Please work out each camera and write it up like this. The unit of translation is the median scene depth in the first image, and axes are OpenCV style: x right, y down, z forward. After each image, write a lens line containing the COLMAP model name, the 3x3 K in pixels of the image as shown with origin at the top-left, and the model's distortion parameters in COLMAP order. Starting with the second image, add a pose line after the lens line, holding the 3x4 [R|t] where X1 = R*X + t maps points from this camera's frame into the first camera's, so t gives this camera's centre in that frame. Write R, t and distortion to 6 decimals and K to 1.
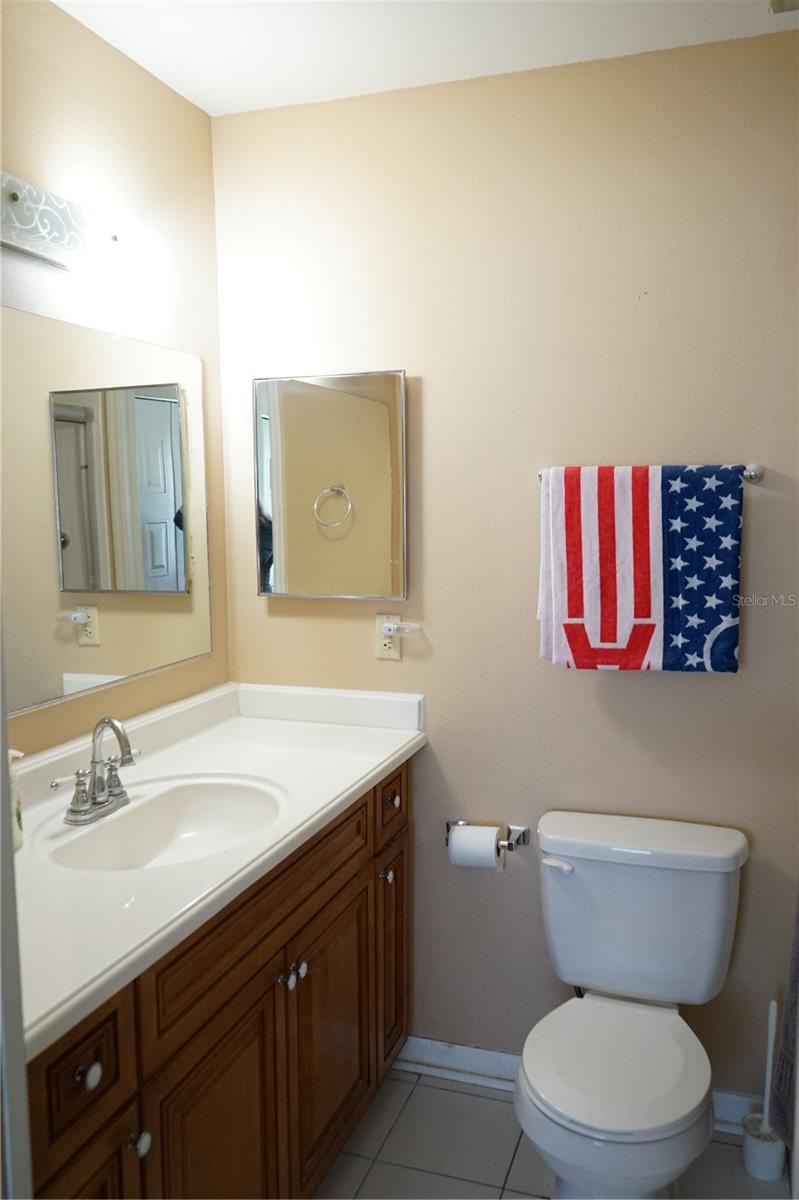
lens RADIAL K [[954.8, 0, 399.5], [0, 954.8, 600.0], [0, 0, 1]] dist [-0.015176, 0.014586]
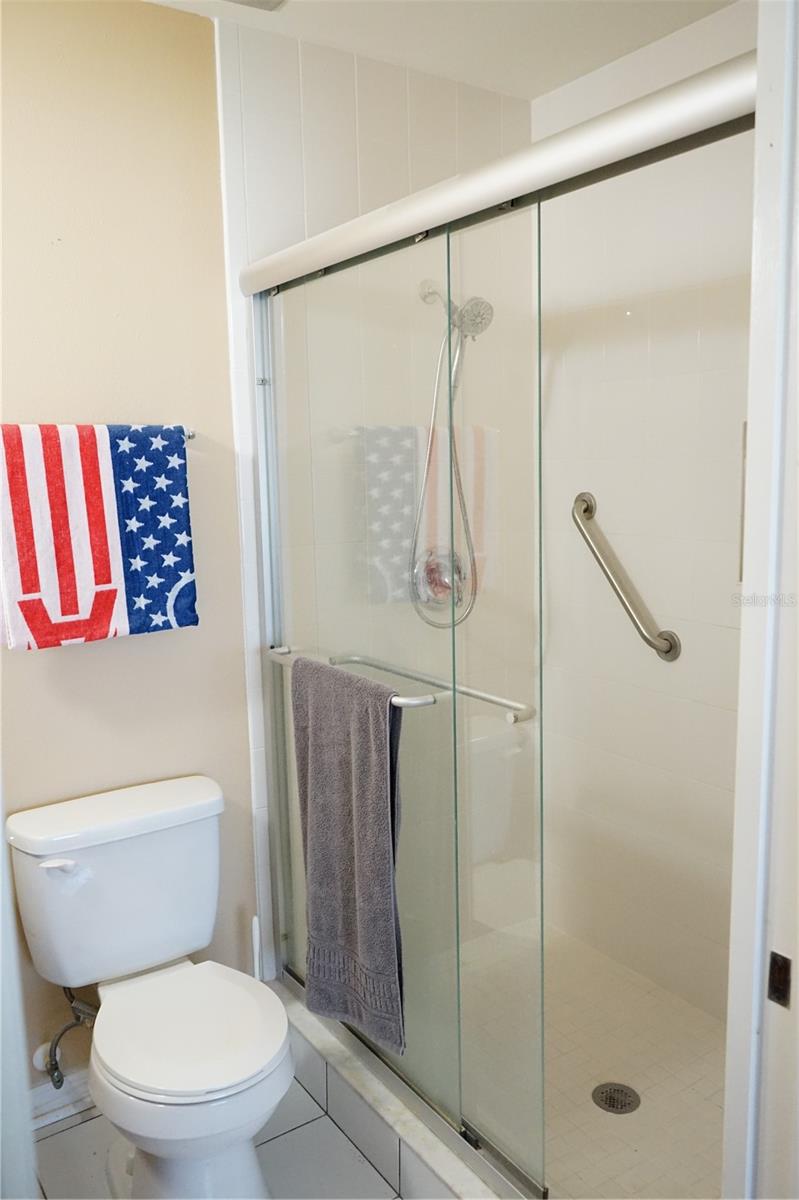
lens RADIAL K [[954.8, 0, 399.5], [0, 954.8, 600.0], [0, 0, 1]] dist [-0.015176, 0.014586]
pose [[0.596727, -0.121756, 0.793153, -0.334907], [0.104263, 0.991807, 0.073809, -0.005219], [-0.795642, 0.038653, 0.604533, 0.186854]]
